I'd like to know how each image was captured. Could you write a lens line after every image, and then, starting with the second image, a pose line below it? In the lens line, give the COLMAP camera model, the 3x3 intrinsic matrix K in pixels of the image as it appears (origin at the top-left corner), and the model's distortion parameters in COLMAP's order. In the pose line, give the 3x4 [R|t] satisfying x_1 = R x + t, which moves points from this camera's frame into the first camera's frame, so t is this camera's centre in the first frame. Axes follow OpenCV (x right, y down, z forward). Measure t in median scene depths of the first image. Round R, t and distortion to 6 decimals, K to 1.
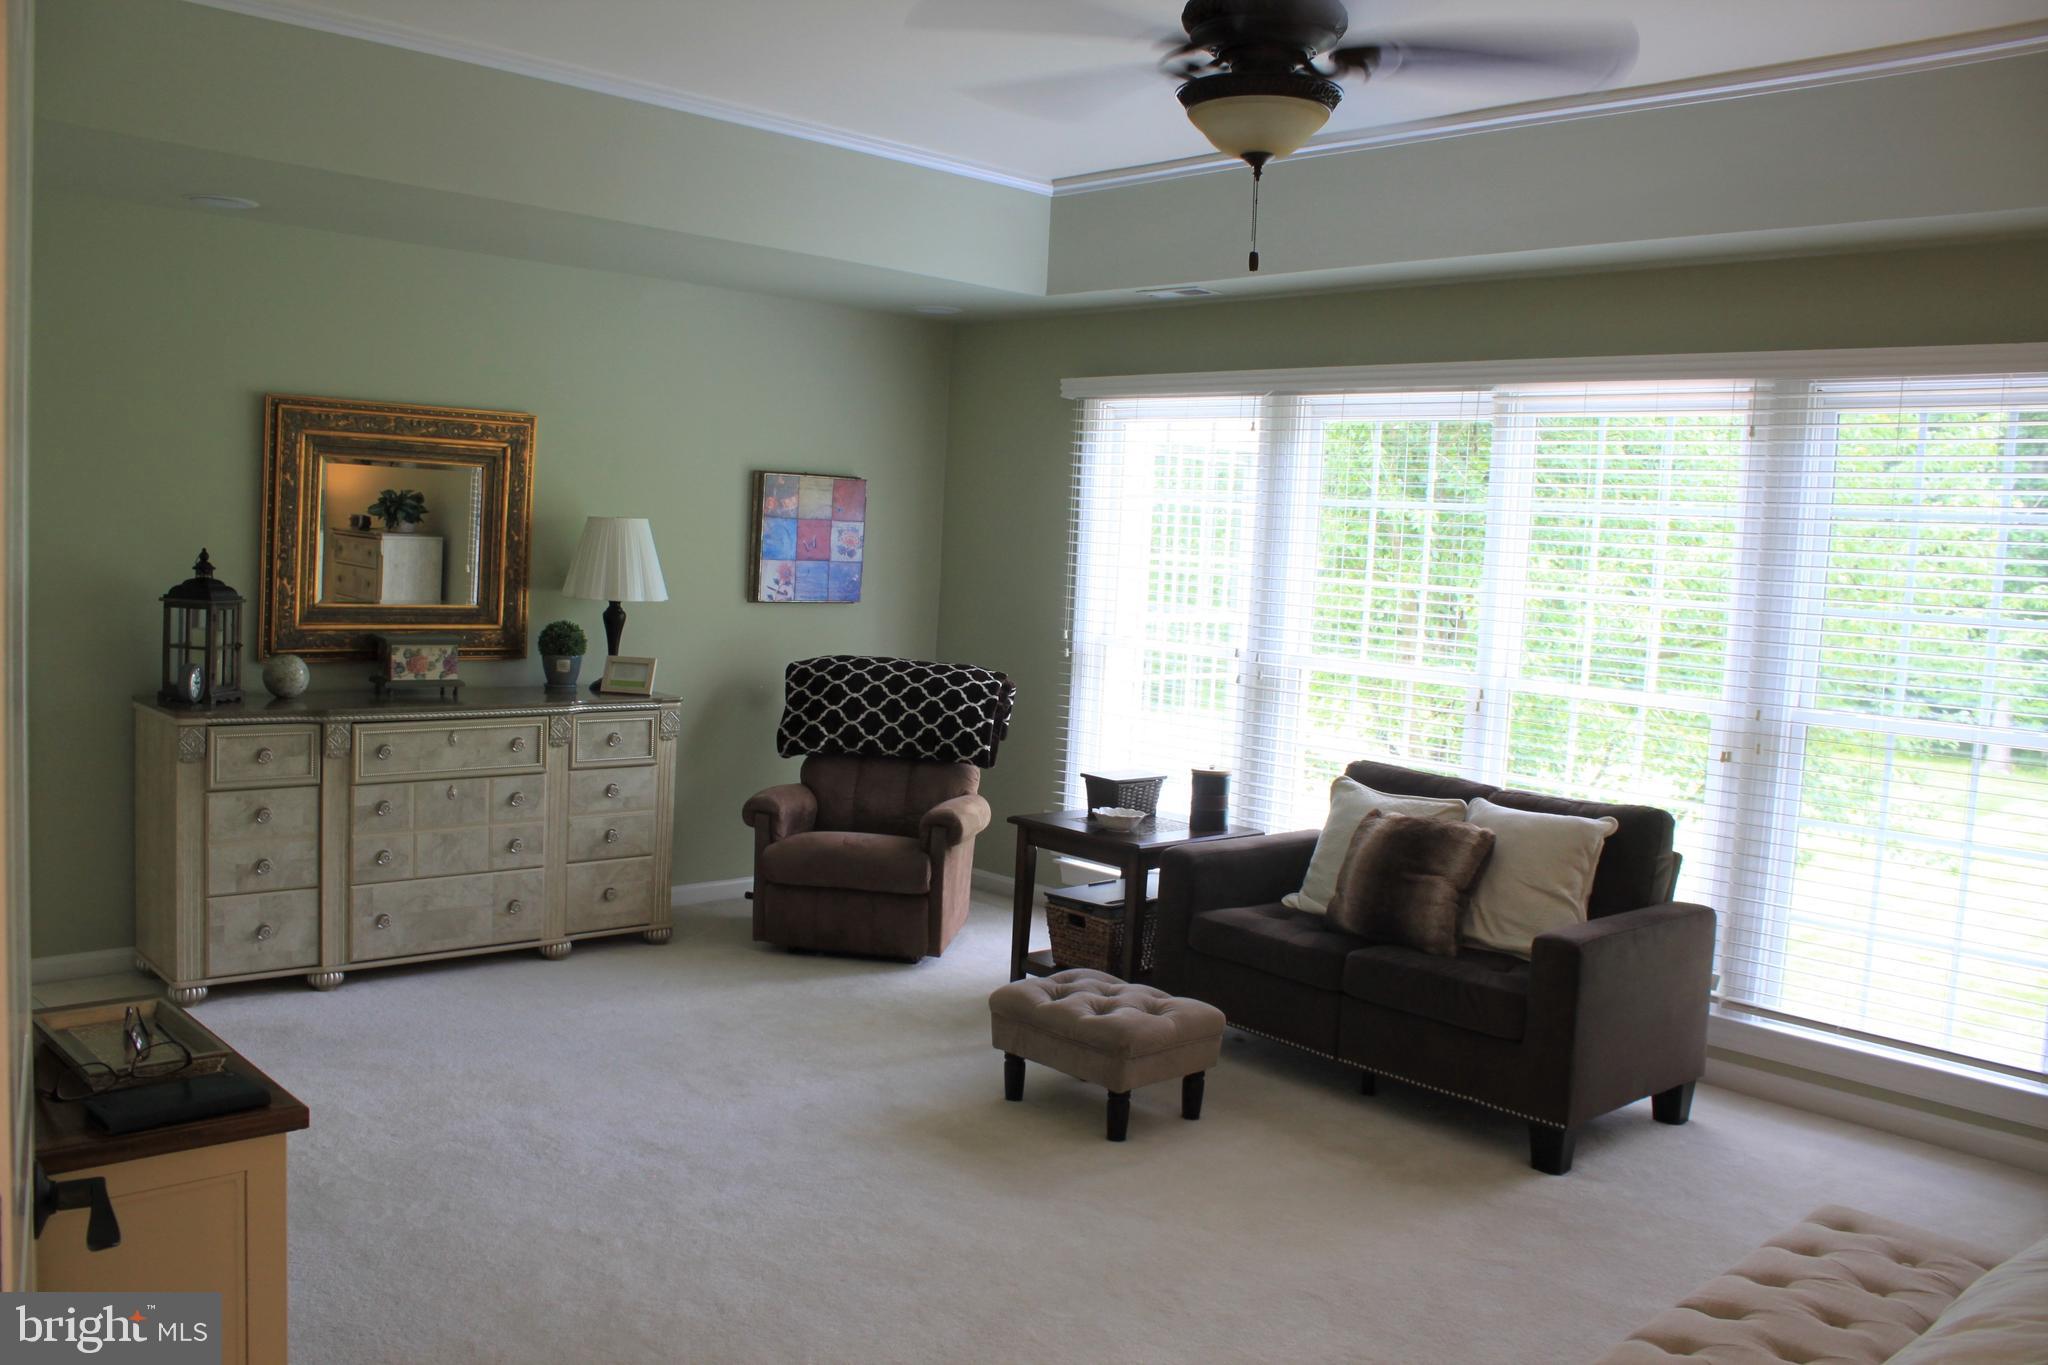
lens RADIAL K [[1707.3, 0, 1082.0], [0, 1707.3, 679.0], [0, 0, 1]] dist [-0.076933, 0.009937]
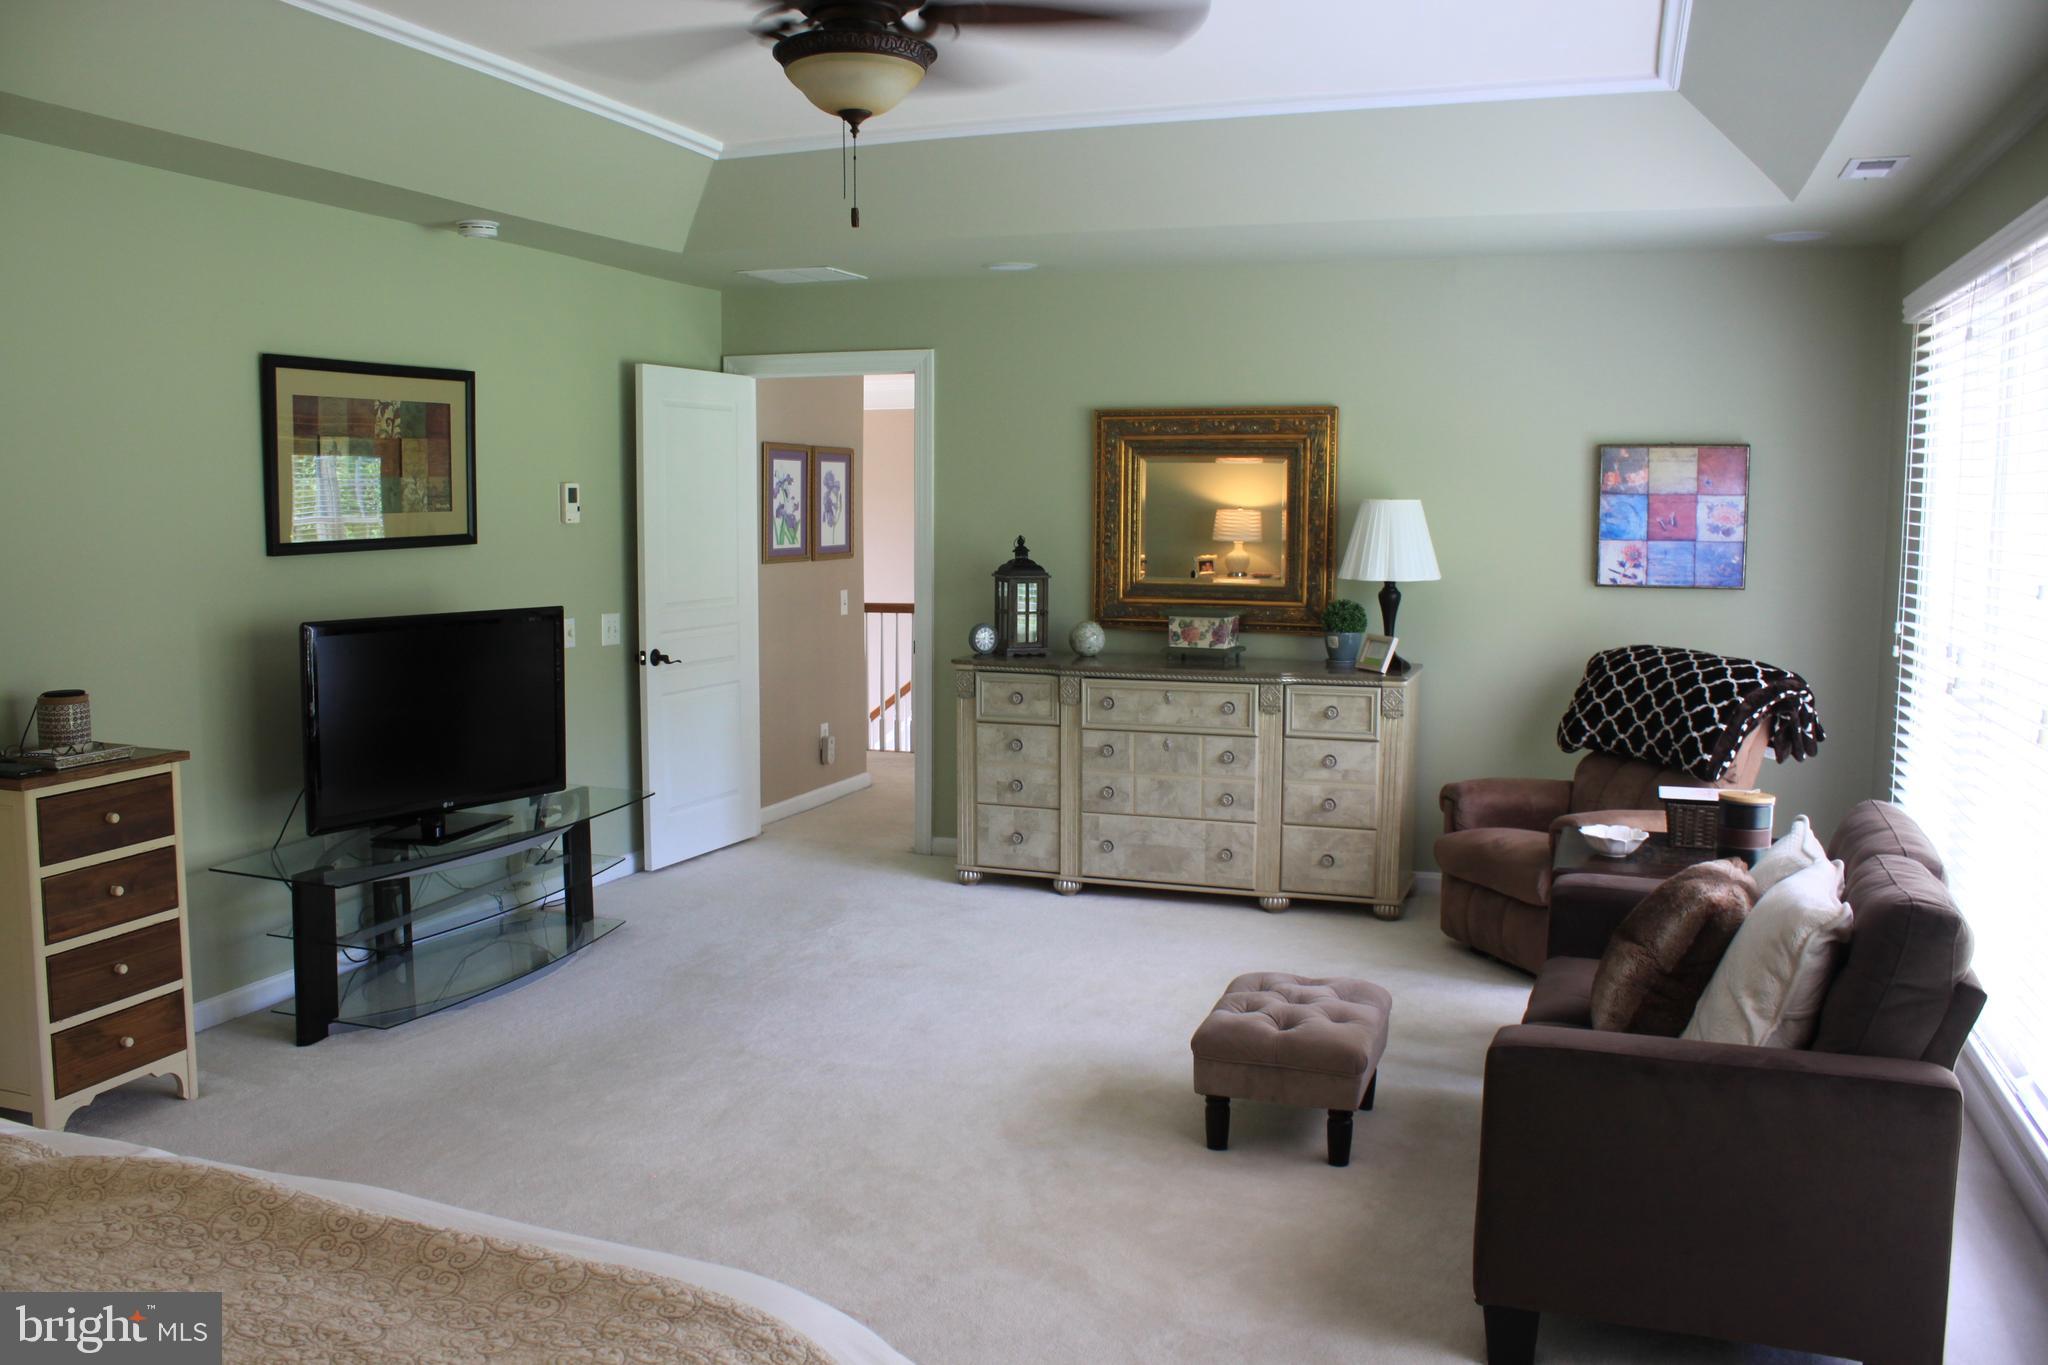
lens RADIAL K [[1707.3, 0, 1082.0], [0, 1707.3, 679.0], [0, 0, 1]] dist [-0.076933, 0.009937]
pose [[0.483639, 0.045290, -0.874095, 0.583737], [-0.054348, 0.998287, 0.021654, 0.000907], [0.873579, 0.037033, 0.485272, 0.370628]]
